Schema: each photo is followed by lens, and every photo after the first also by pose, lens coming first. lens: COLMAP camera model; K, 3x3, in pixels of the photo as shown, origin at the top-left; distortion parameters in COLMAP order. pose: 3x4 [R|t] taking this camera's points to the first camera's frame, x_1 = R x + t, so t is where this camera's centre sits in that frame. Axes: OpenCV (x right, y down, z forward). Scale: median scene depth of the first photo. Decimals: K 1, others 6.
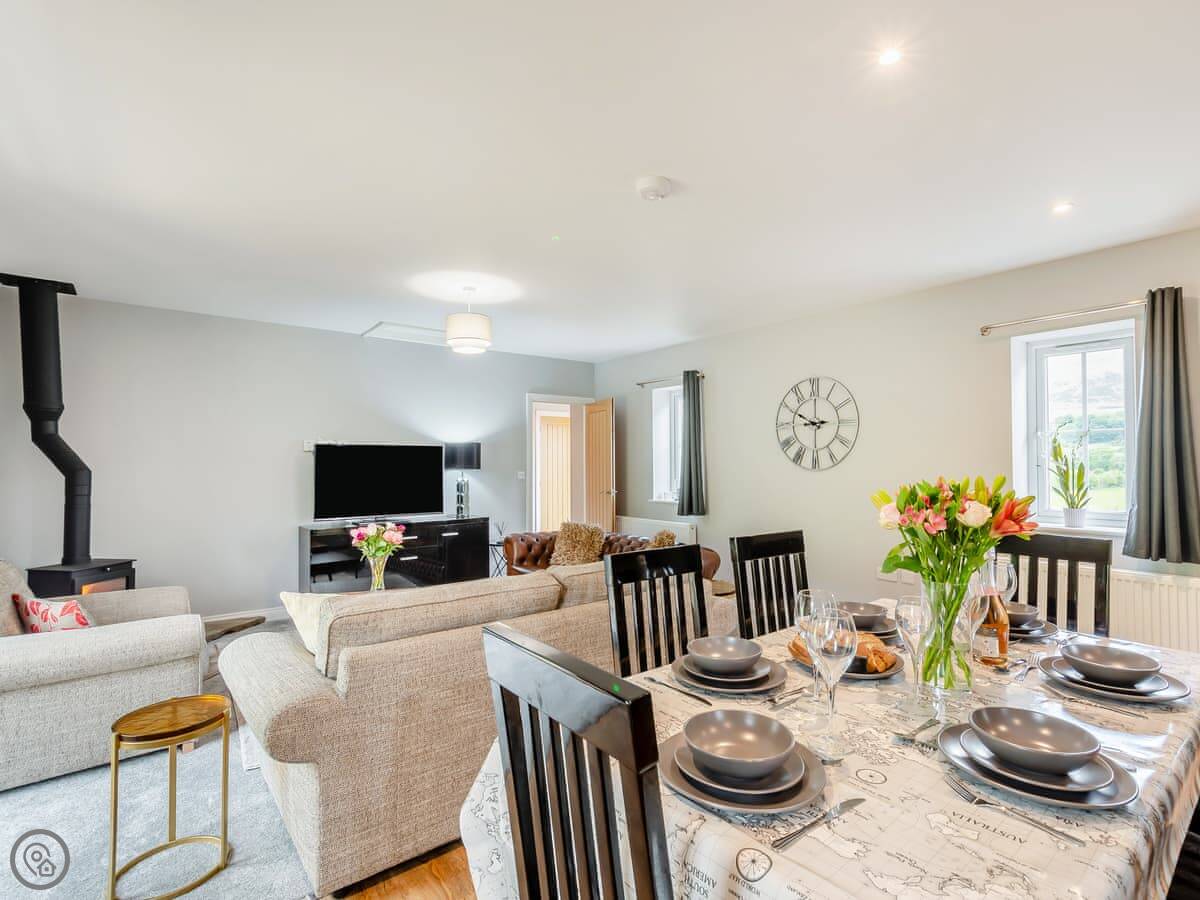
lens RADIAL K [[588.4, 0, 632.0], [0, 588.4, 460.7], [0, 0, 1]] dist [0.002285, 0.002284]
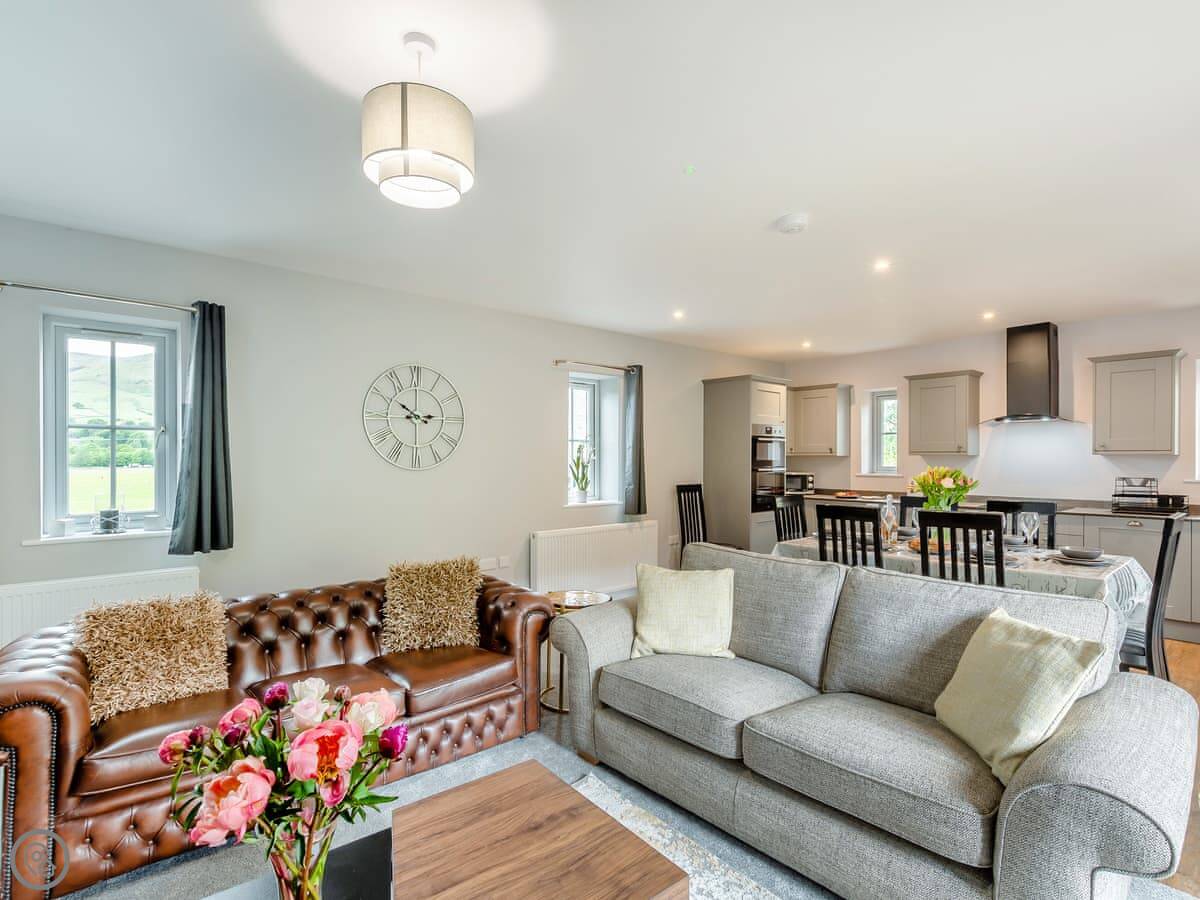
lens RADIAL K [[597.9, 0, 605.3], [0, 597.9, 457.2], [0, 0, 1]] dist [0.014499, 0.001329]
pose [[-0.030681, 0.003567, 0.999523, -2.020860], [-0.001878, 0.999992, -0.003626, -0.000570], [-0.999527, -0.001988, -0.030674, 2.481007]]
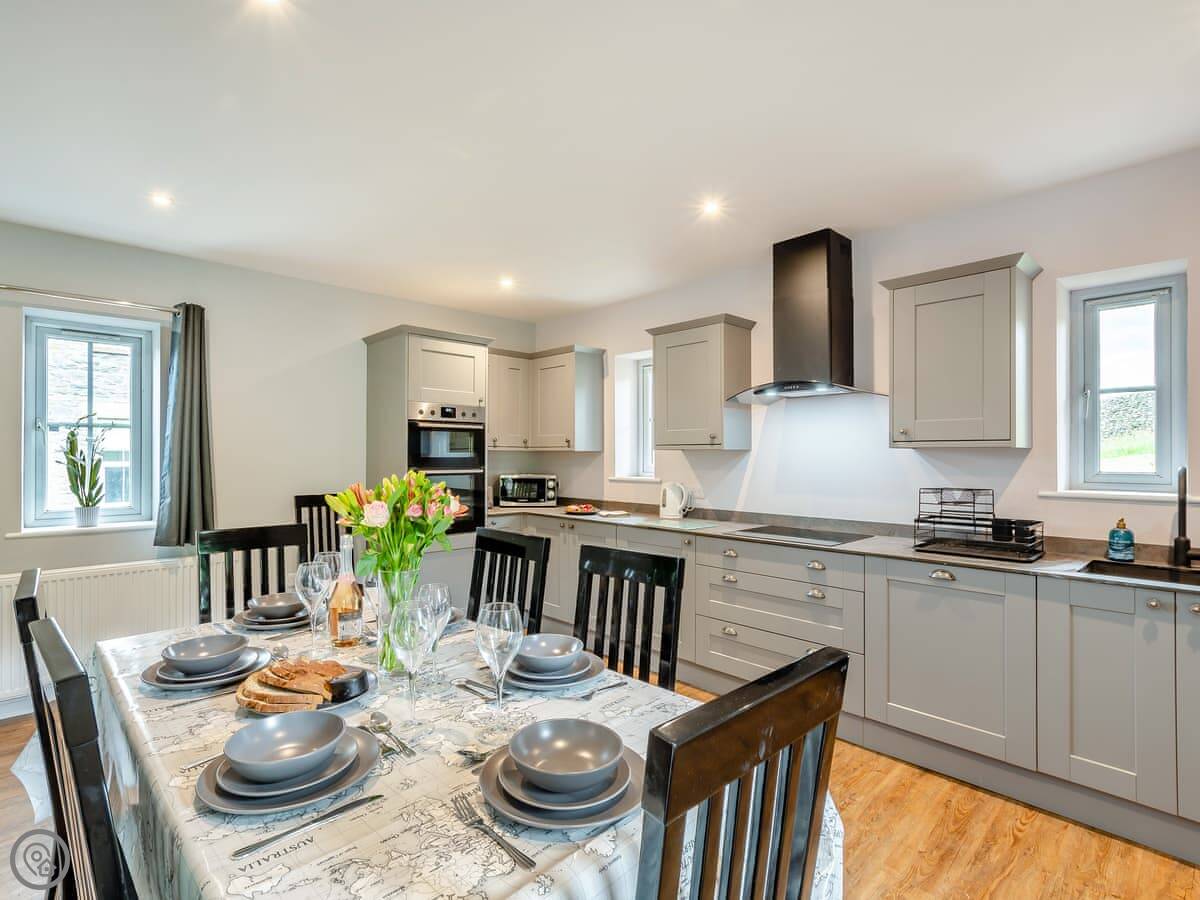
lens RADIAL K [[588.4, 0, 559.3], [0, 588.4, 451.5], [0, 0, 1]] dist [0.002285, 0.002284]
pose [[-0.036605, 0.007741, 0.999300, -0.538670], [-0.002011, 0.999967, -0.007820, -0.003951], [-0.999328, -0.002296, -0.036588, 0.719692]]
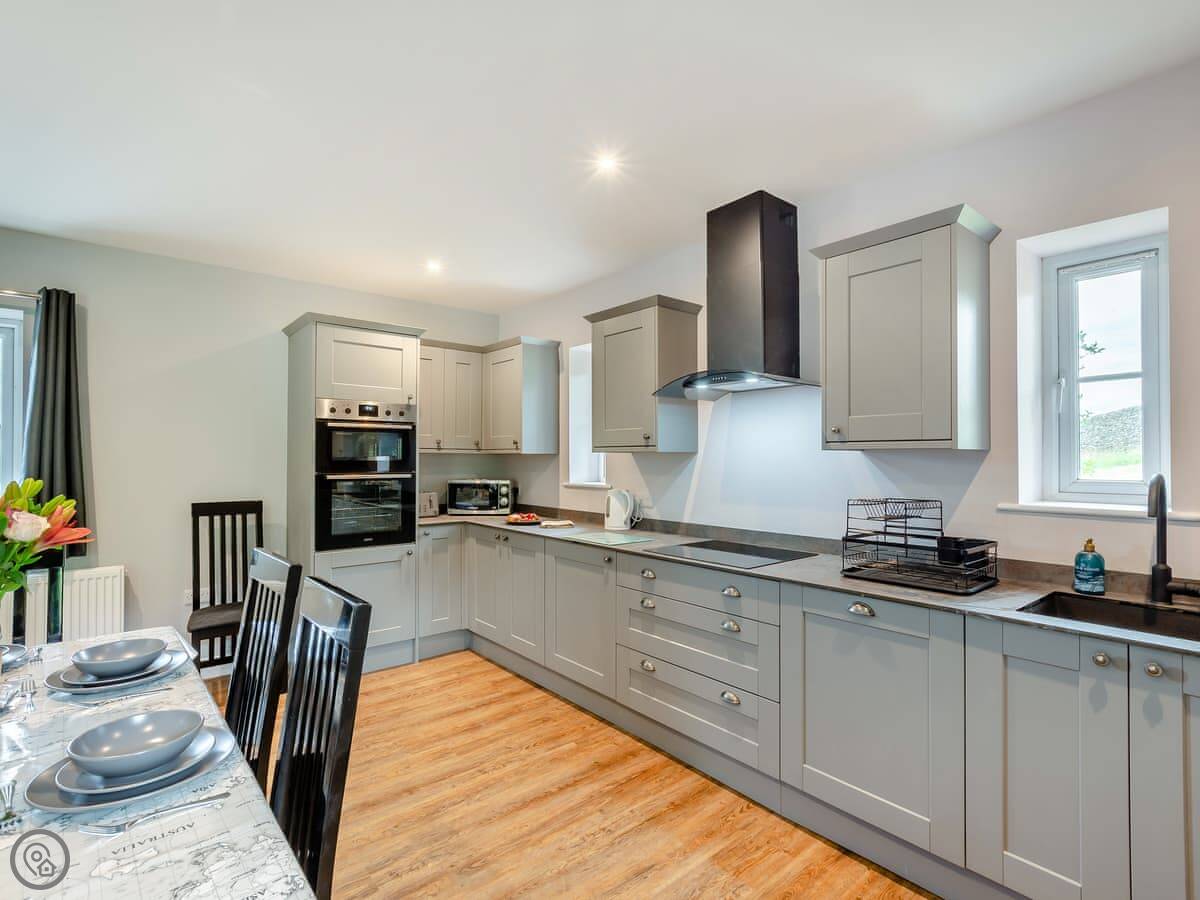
lens RADIAL K [[588.8, 0, 596.7], [0, 588.8, 450.9], [0, 0, 1]] dist [-0.003292, 0.001500]
pose [[-0.002379, 0.014023, 0.999899, -0.230081], [-0.002466, 0.999899, -0.014029, -0.006028], [-0.999994, -0.002499, -0.002344, 0.161721]]
